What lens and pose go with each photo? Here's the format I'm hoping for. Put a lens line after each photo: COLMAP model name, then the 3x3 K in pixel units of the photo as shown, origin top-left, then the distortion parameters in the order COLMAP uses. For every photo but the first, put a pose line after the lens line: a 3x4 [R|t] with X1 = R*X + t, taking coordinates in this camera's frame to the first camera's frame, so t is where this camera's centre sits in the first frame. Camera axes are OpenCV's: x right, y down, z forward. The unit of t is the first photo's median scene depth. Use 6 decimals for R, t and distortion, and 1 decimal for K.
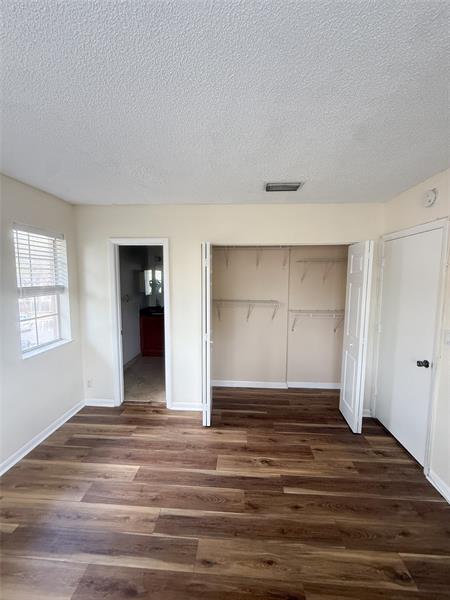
lens RADIAL K [[238.7, 0, 225.3], [0, 238.7, 298.4], [0, 0, 1]] dist [-0.001254, 0.000377]
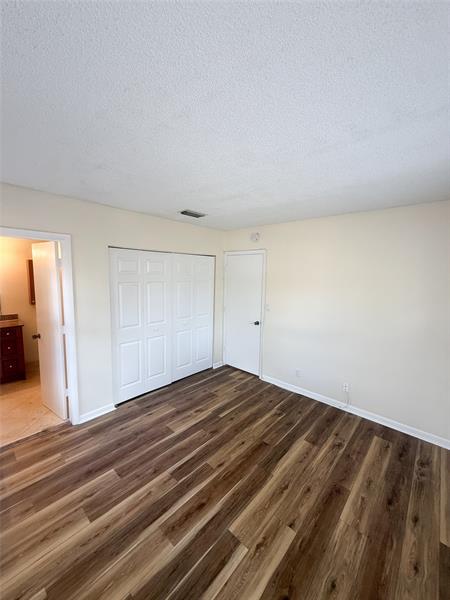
lens RADIAL K [[238.7, 0, 225.3], [0, 238.7, 298.4], [0, 0, 1]] dist [-0.001254, 0.000377]
pose [[0.621671, -0.077191, 0.779466, -0.797420], [0.055910, 0.996967, 0.054139, -0.042336], [-0.781280, 0.009923, 0.624101, -0.007569]]
